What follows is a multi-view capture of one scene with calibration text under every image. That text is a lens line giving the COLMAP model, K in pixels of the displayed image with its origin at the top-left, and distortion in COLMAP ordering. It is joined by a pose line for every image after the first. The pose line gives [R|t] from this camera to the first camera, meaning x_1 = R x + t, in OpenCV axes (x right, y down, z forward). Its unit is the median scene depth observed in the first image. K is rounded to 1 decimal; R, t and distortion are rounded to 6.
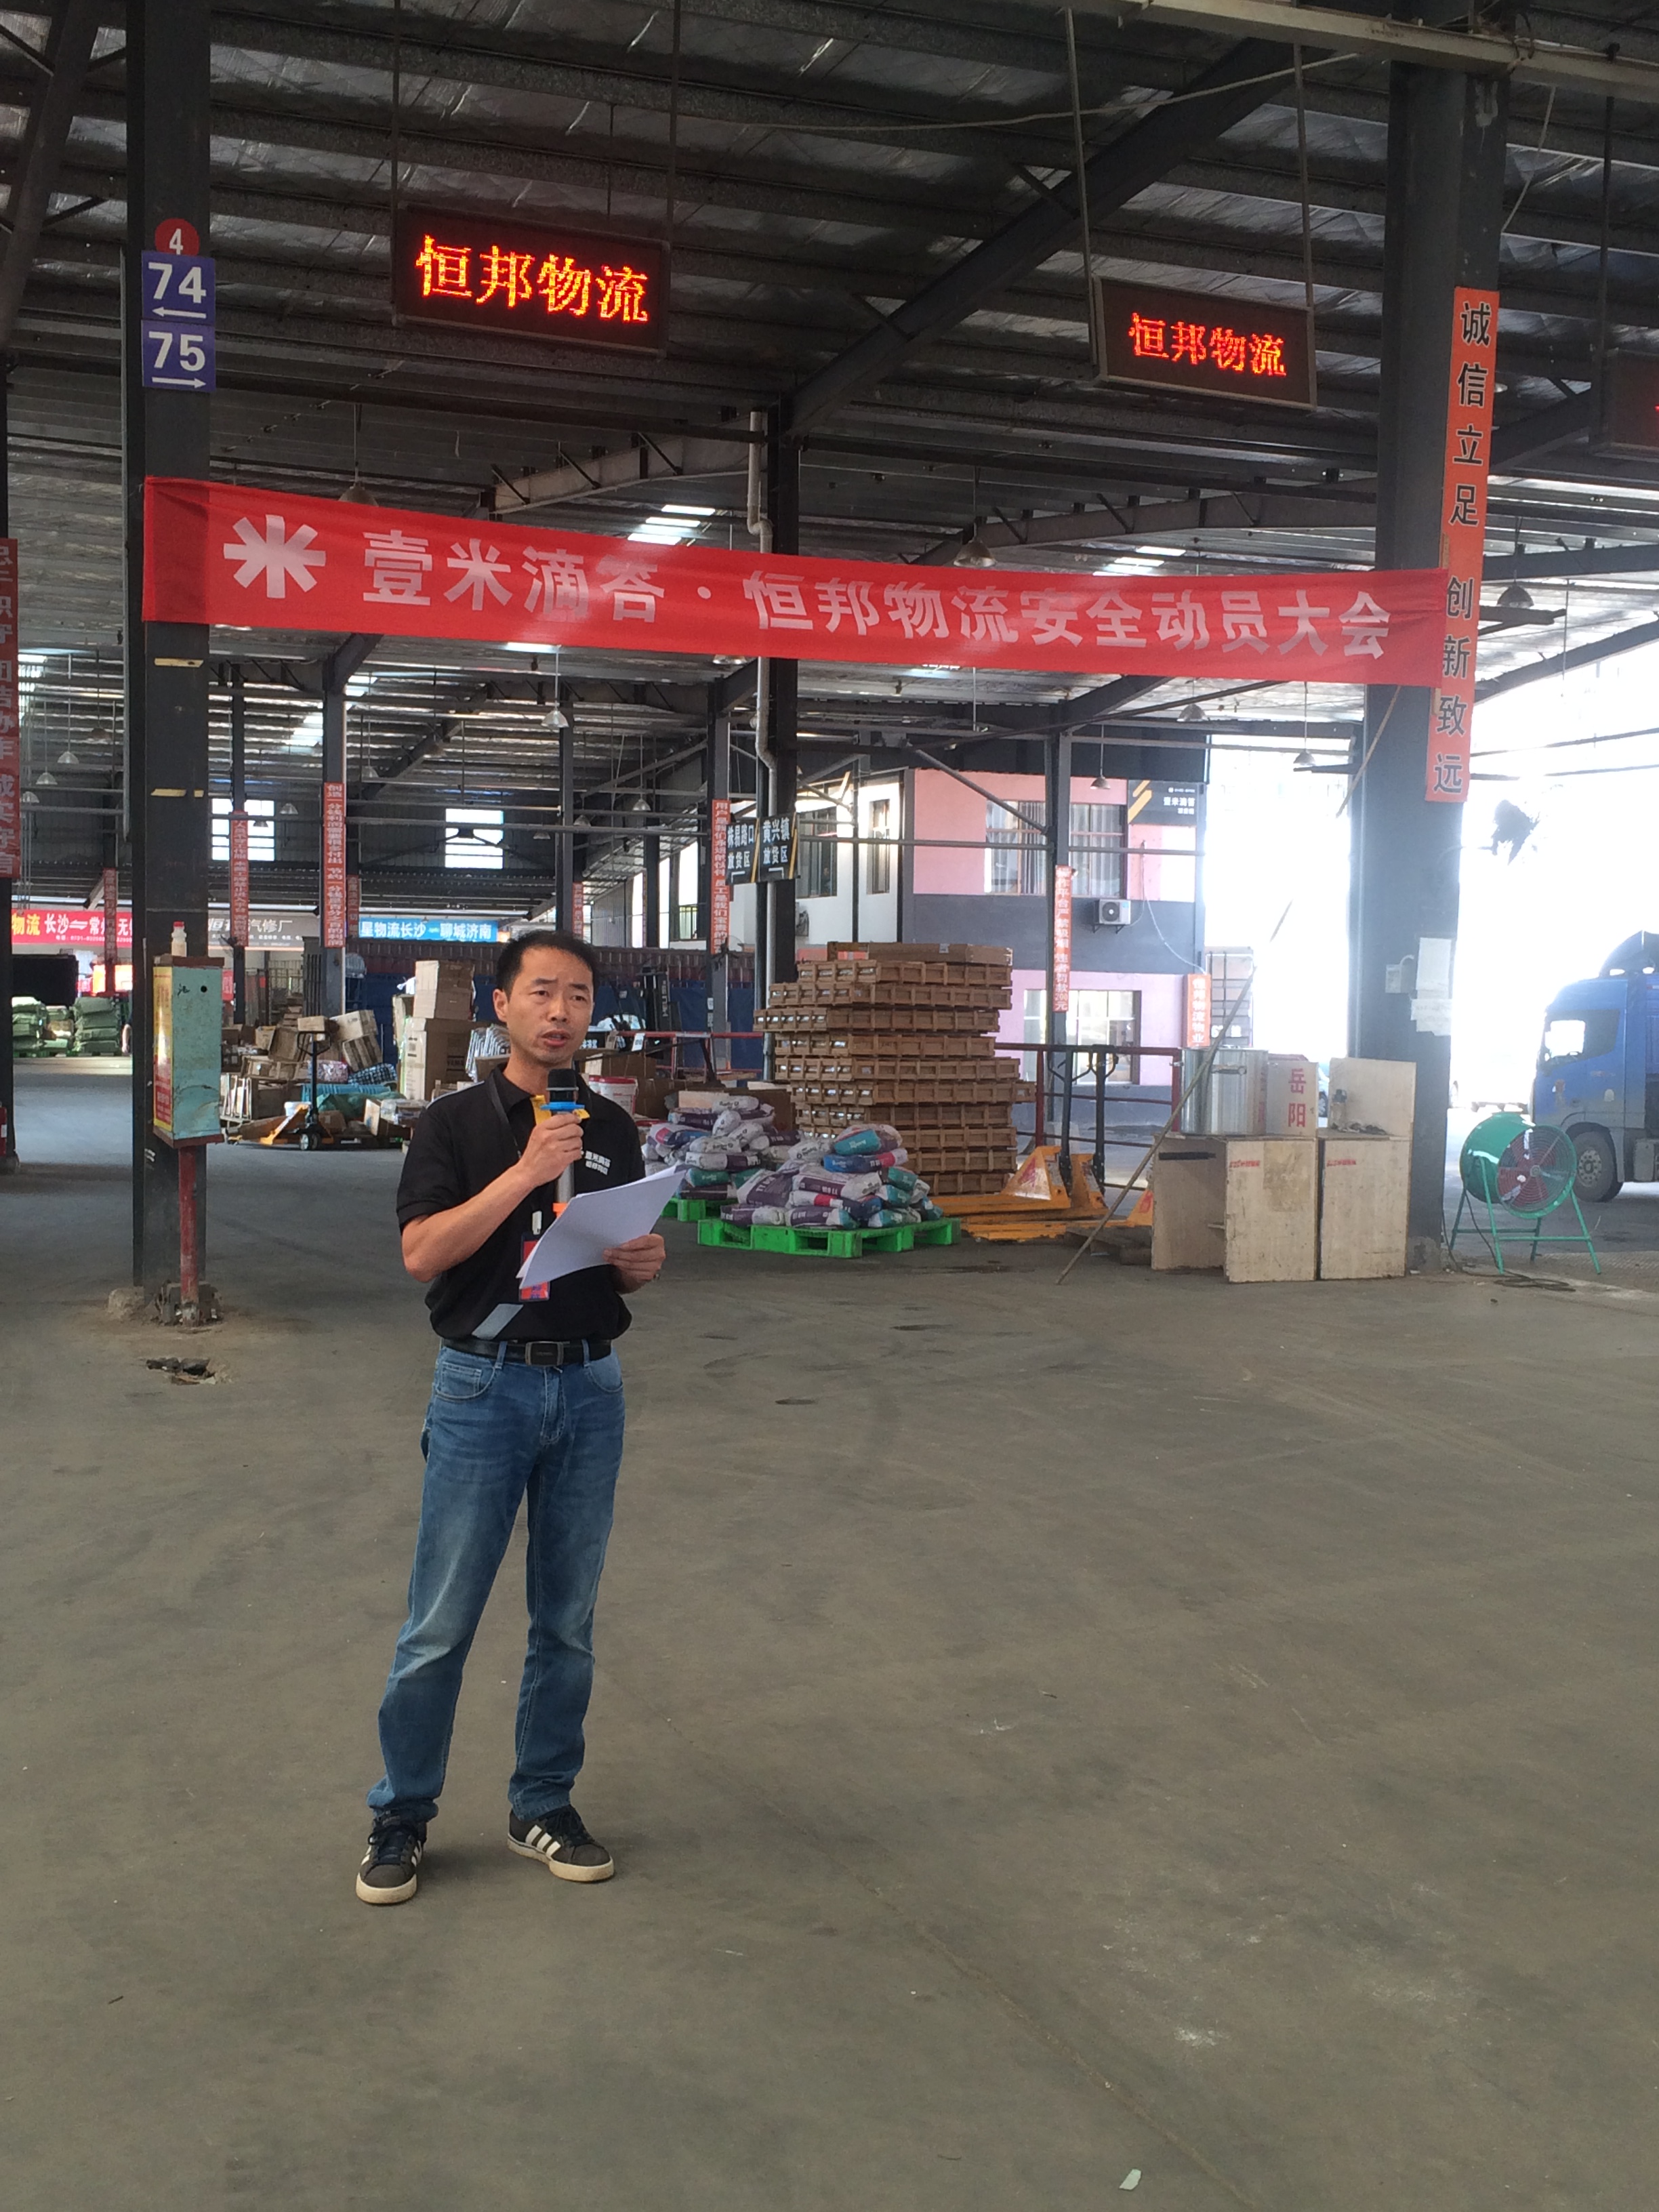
lens RADIAL K [[2583.2, 0, 762.9], [0, 2583.2, 1114.2], [0, 0, 1]] dist [0.061547, 0.000000]
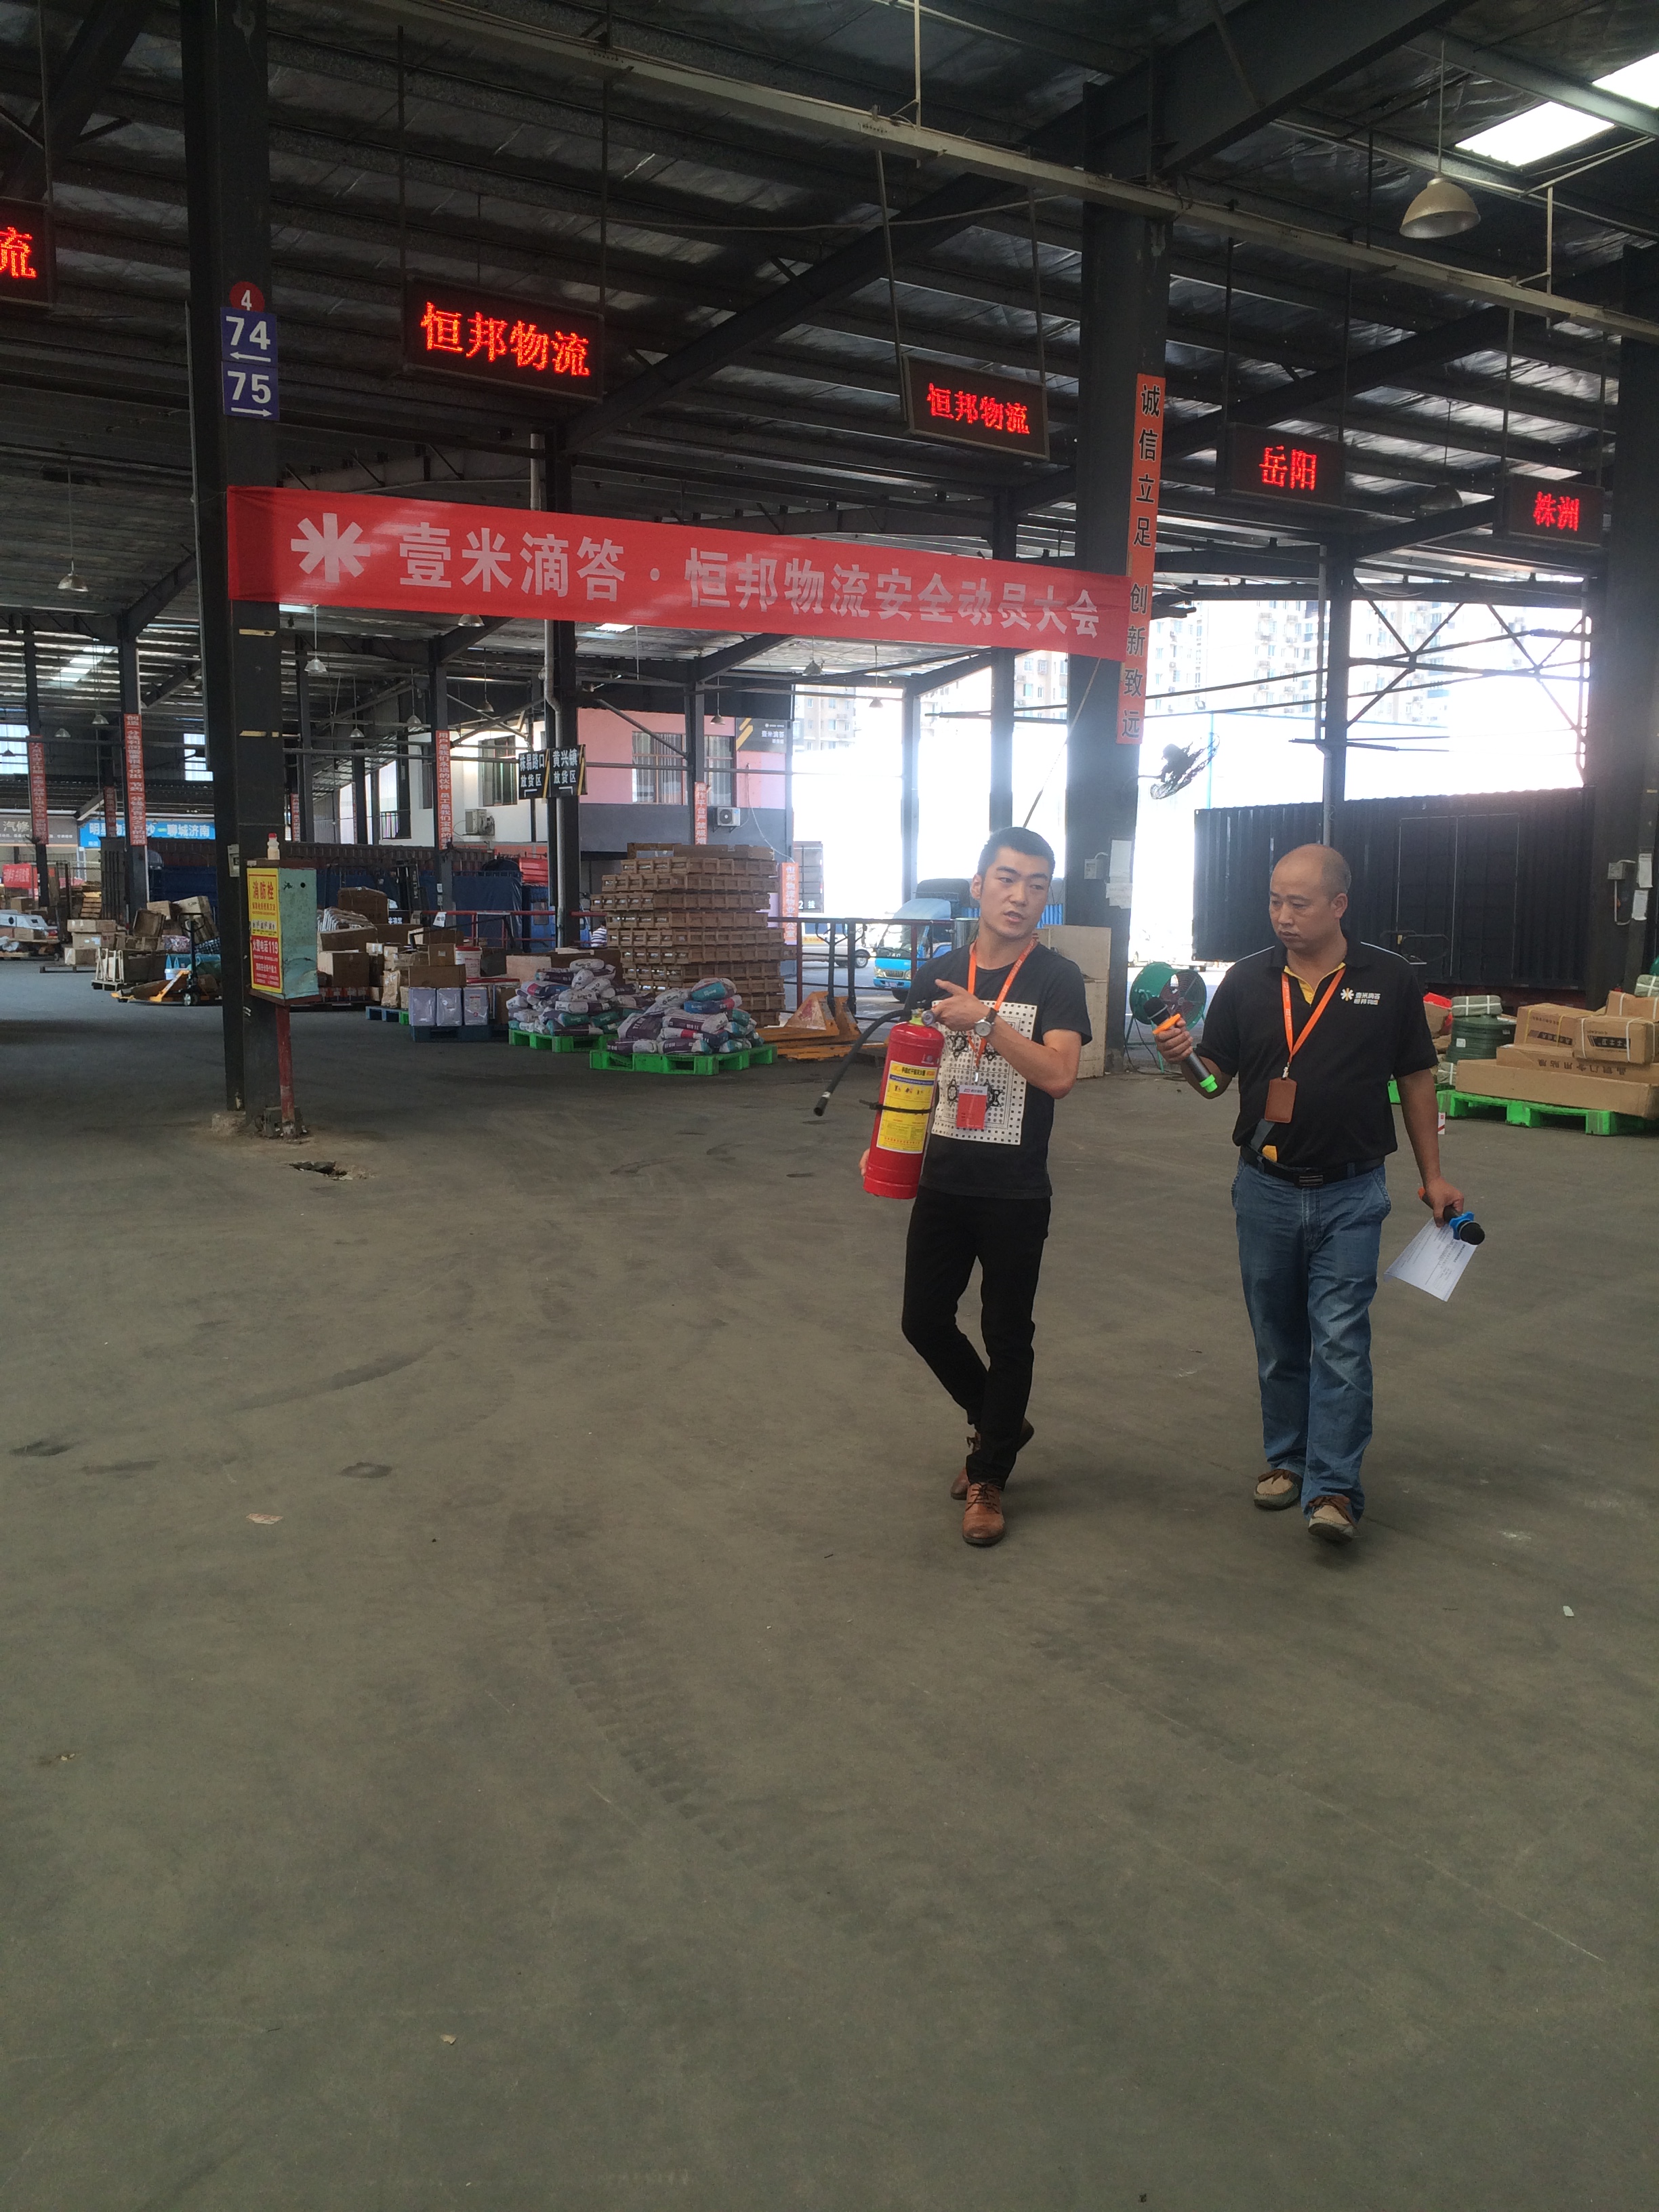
lens RADIAL K [[1909.0, 0, 839.9], [0, 1909.0, 1115.1], [0, 0, 1]] dist [0.082102, -0.089869]
pose [[0.981097, -0.032890, 0.190703, -0.133176], [0.018219, 0.996772, 0.078184, -0.002677], [-0.192659, -0.073231, 0.978529, -0.022585]]
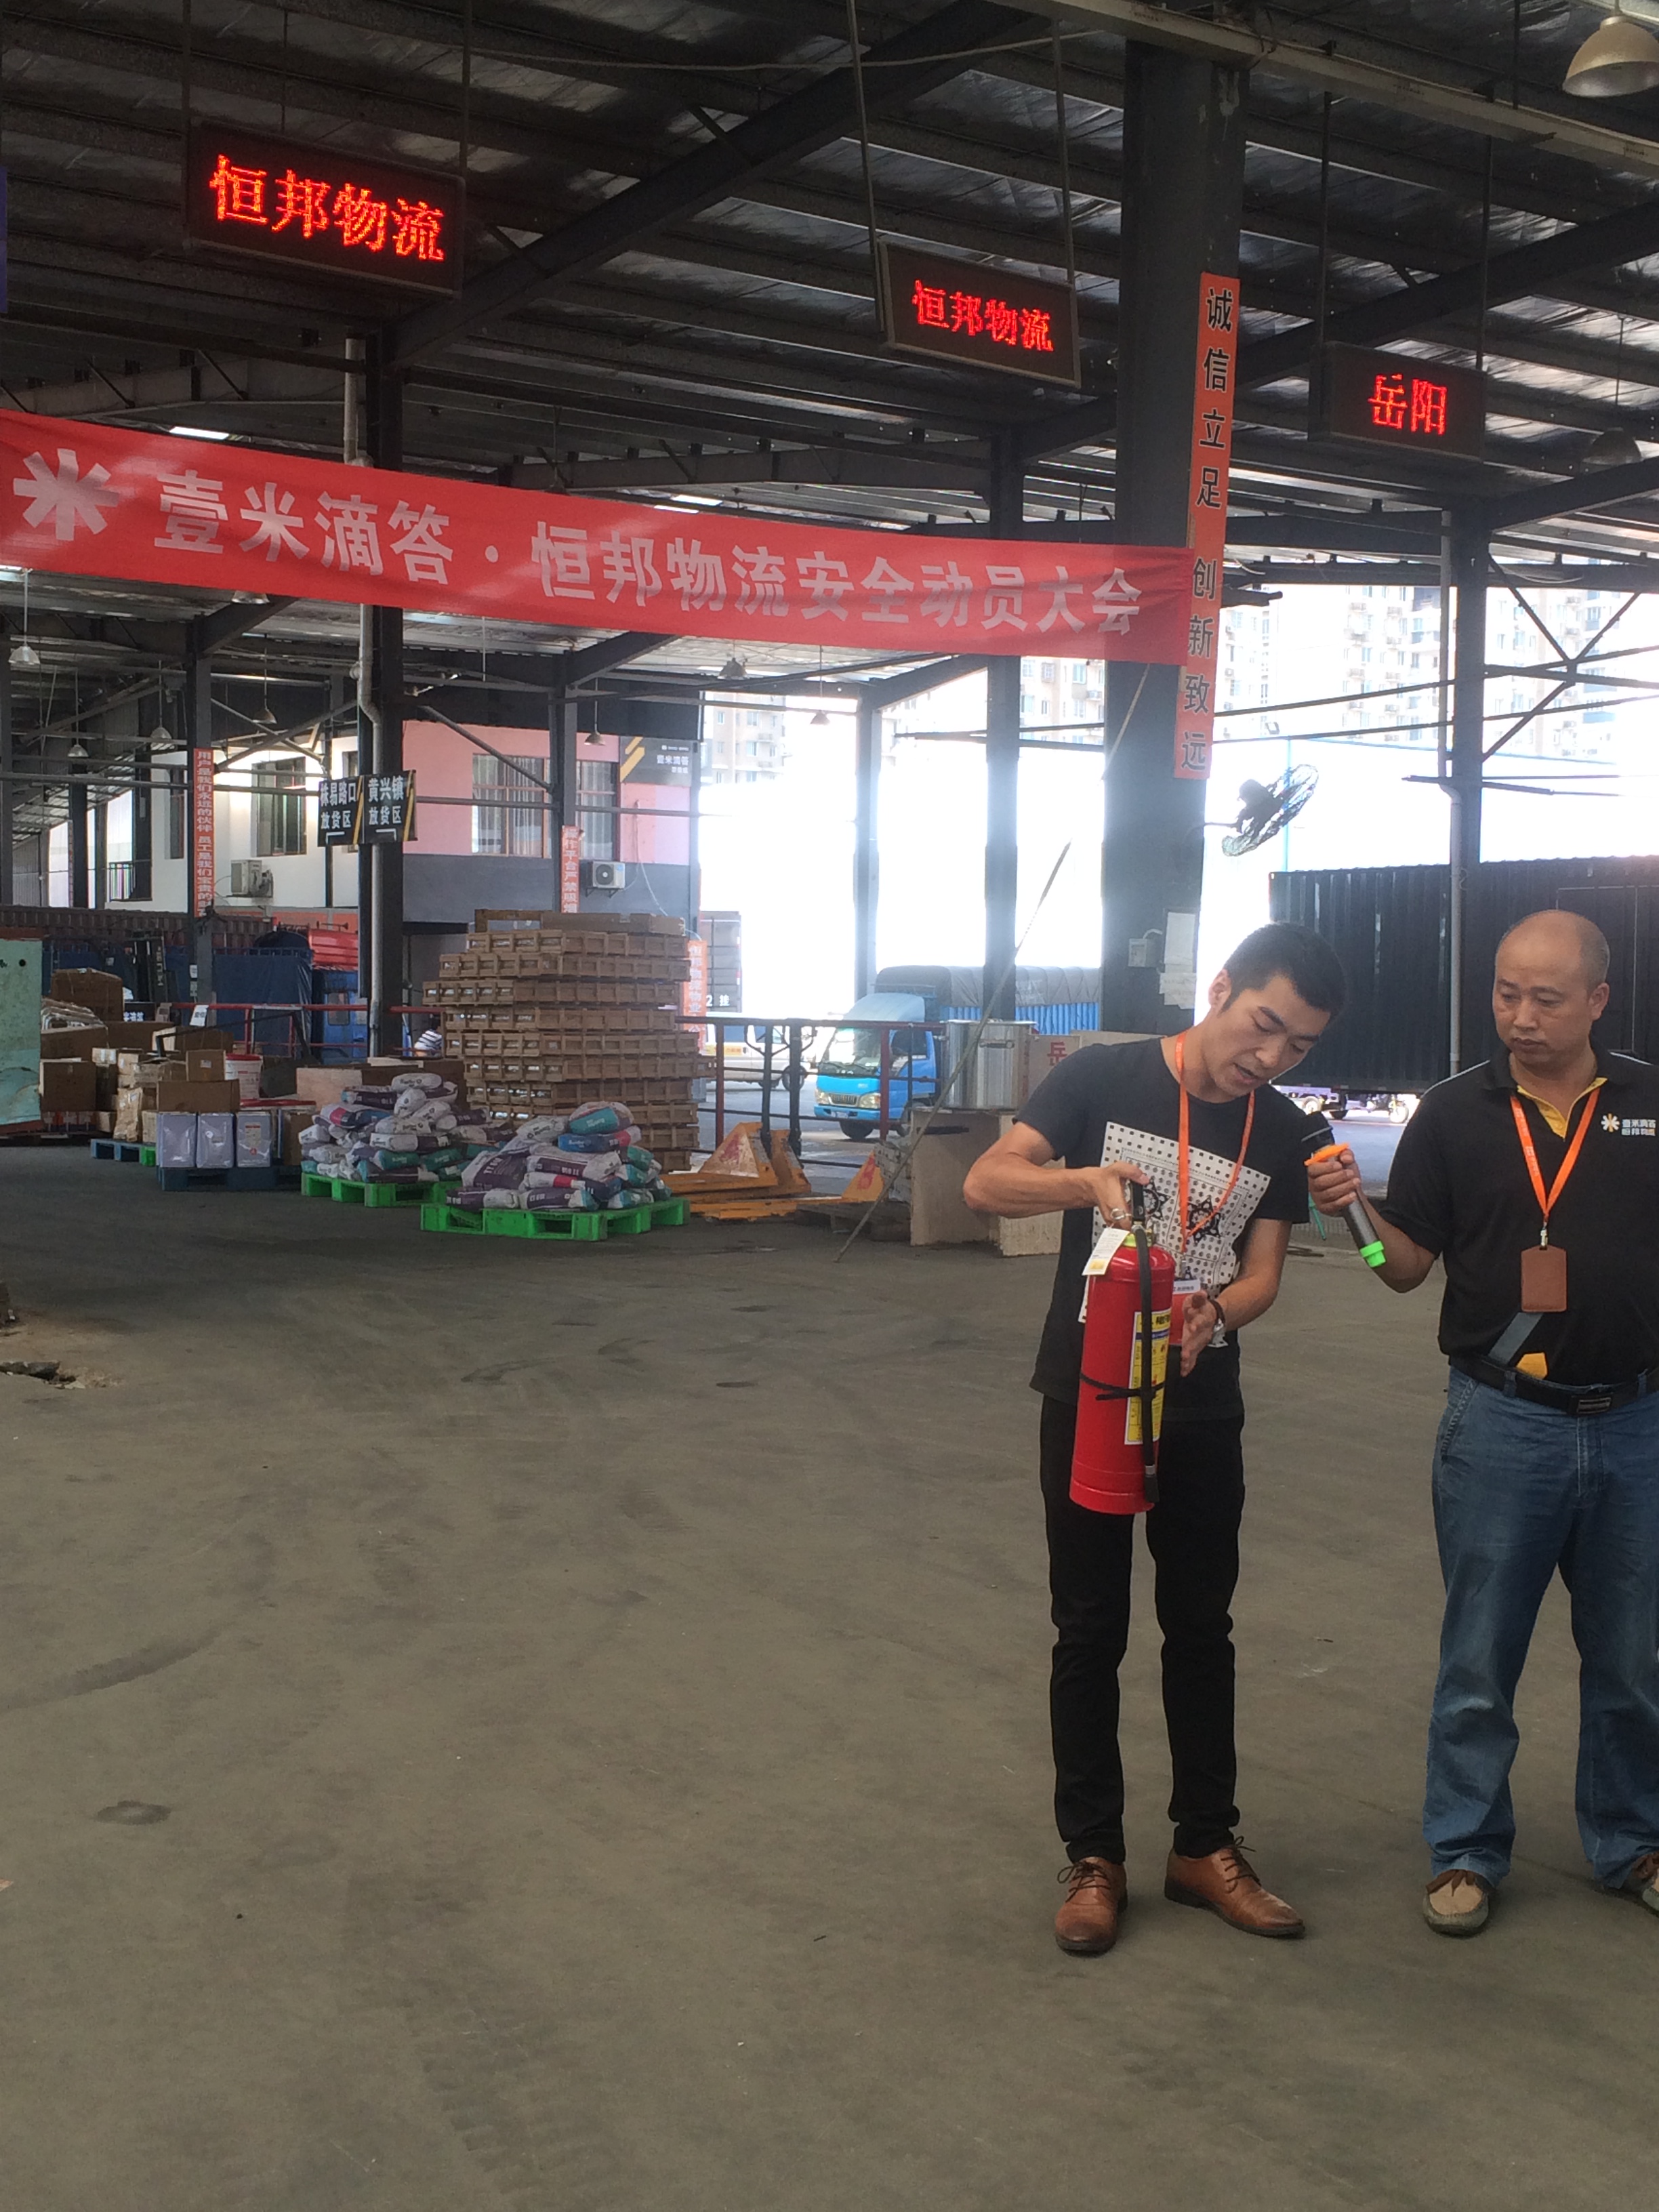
lens RADIAL K [[2733.6, 0, 852.8], [0, 2733.6, 1111.1], [0, 0, 1]] dist [0.068966, 0.000000]
pose [[0.974487, -0.011328, 0.224159, -0.142767], [0.009451, 0.999911, 0.009442, -0.001944], [-0.224245, -0.007083, 0.974507, -0.021782]]
